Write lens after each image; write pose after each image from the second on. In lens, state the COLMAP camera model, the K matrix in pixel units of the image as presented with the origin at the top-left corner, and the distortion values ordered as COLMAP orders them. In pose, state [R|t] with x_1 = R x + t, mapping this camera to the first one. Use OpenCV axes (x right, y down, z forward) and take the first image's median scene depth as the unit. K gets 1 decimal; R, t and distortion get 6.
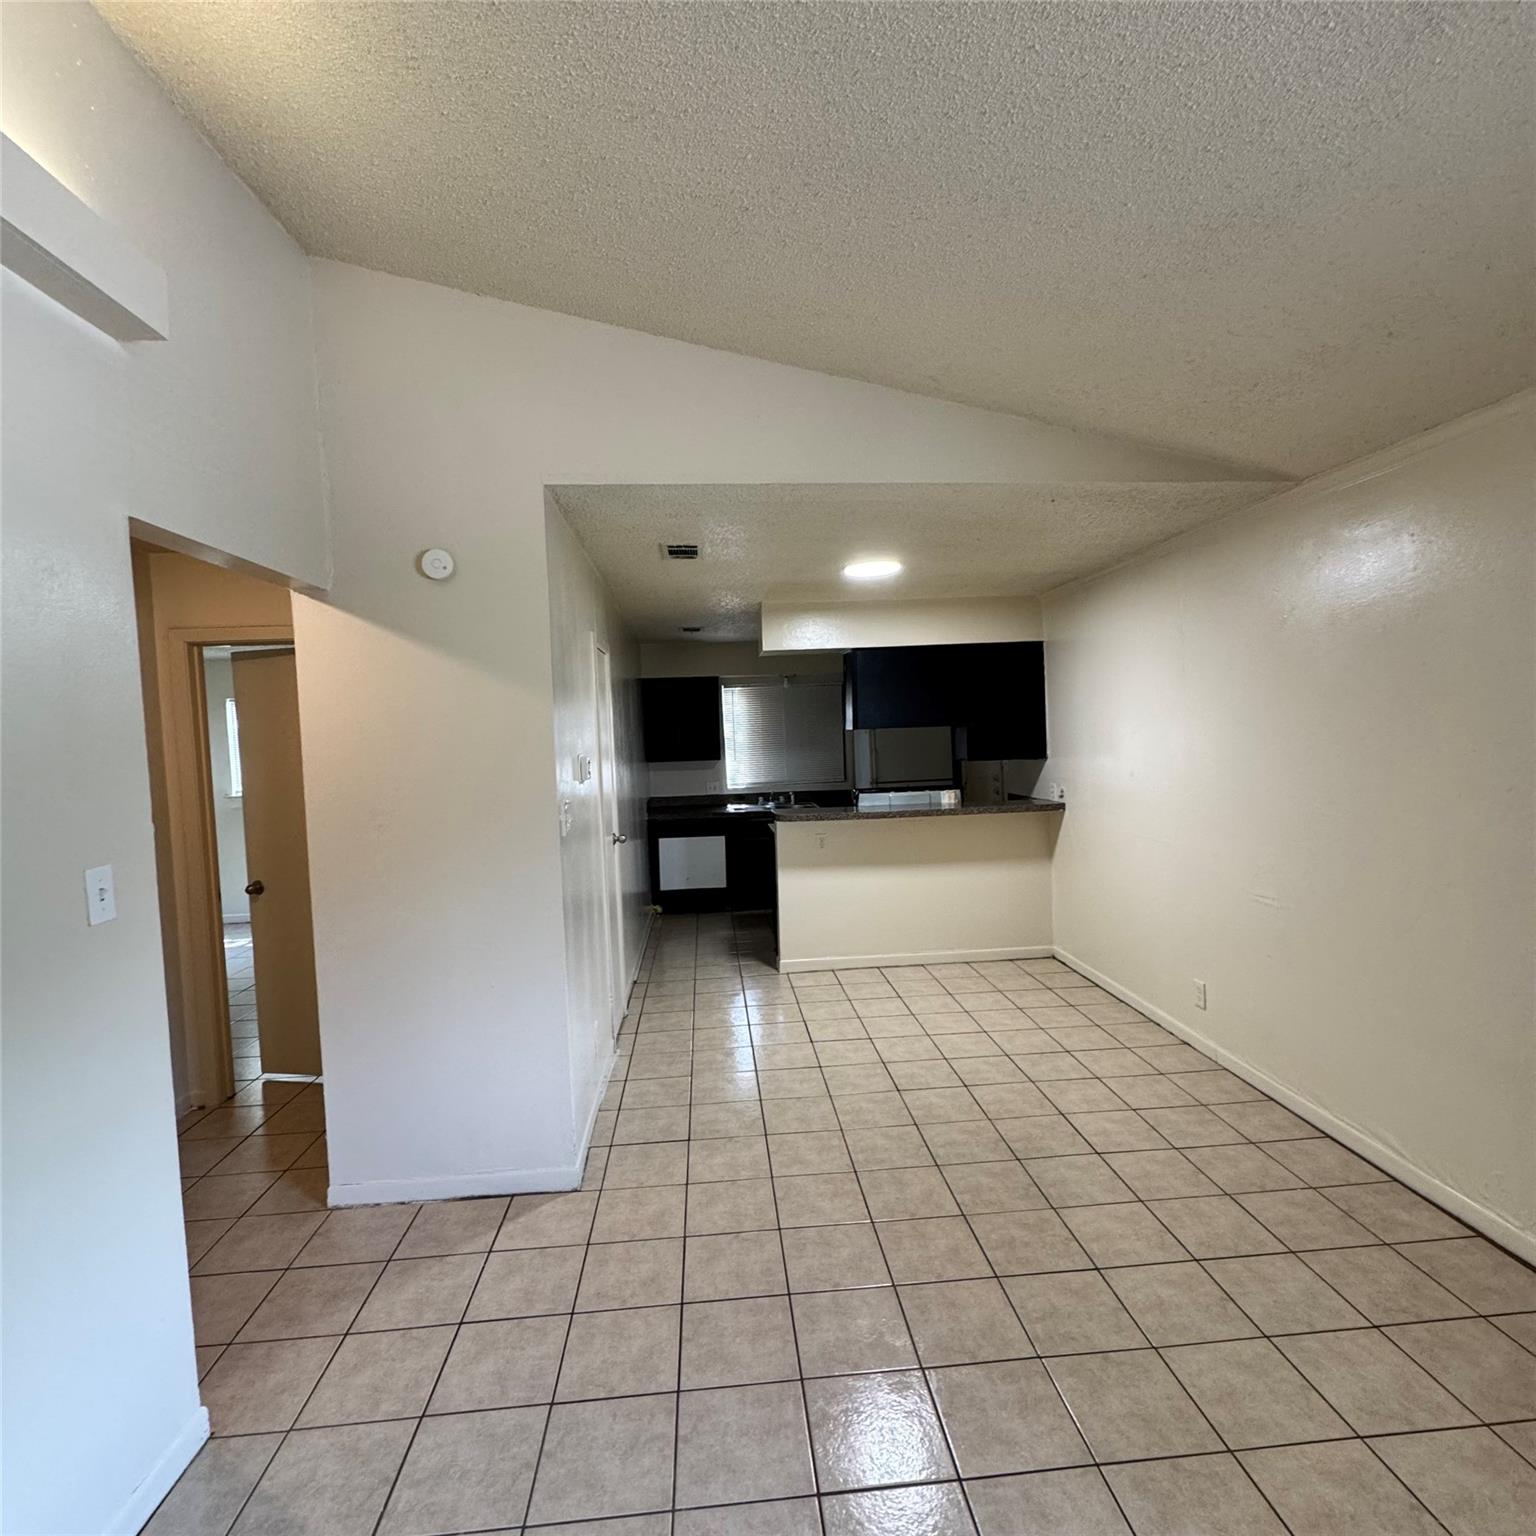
lens RADIAL K [[810.4, 0, 767.0], [0, 810.4, 769.9], [0, 0, 1]] dist [-0.000588, -0.000463]
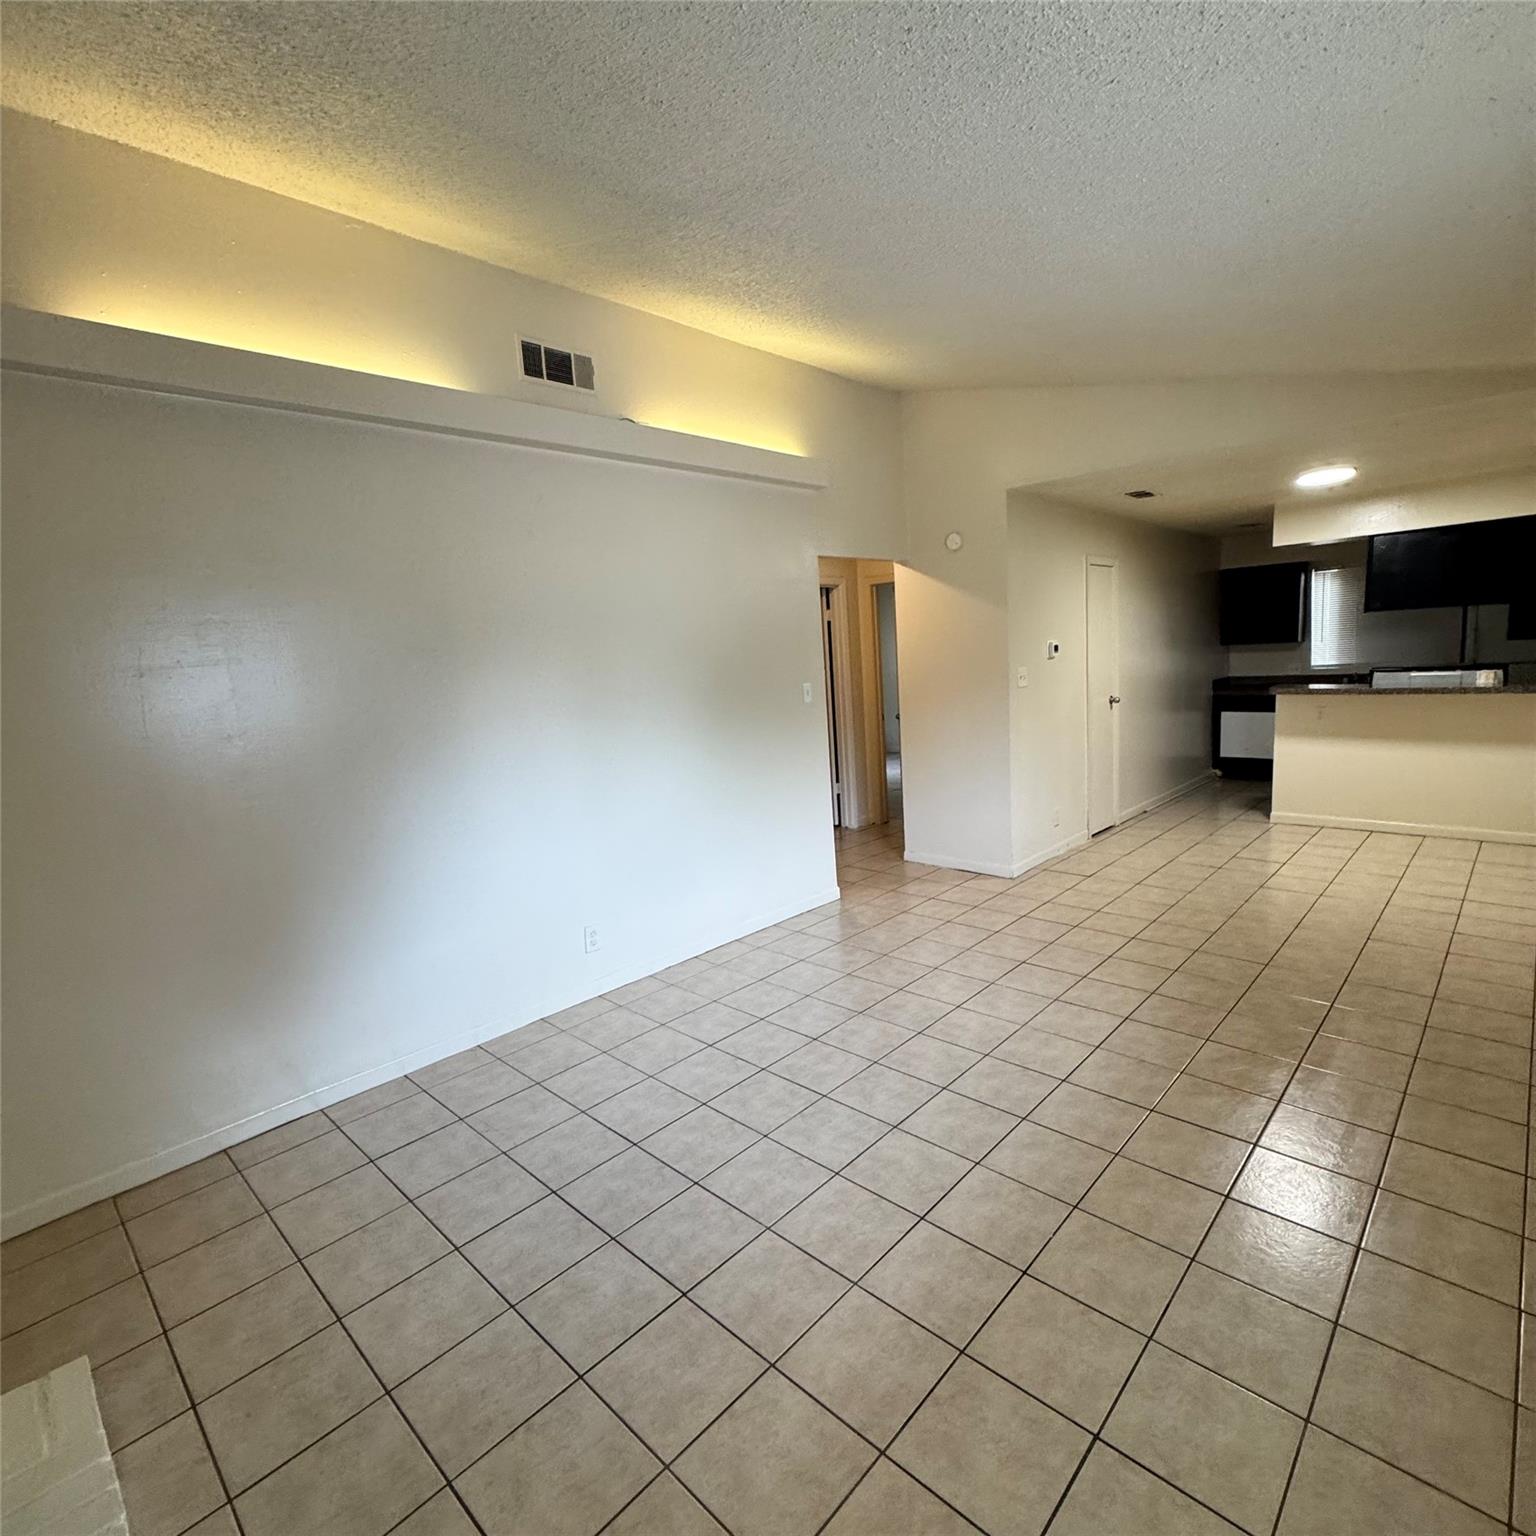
lens RADIAL K [[810.4, 0, 773.9], [0, 810.4, 766.2], [0, 0, 1]] dist [-0.000588, -0.000463]
pose [[0.670293, 0.100166, -0.735306, 0.396424], [0.000449, 0.990794, 0.135378, 0.007222], [0.742097, -0.091073, 0.664077, -0.328402]]
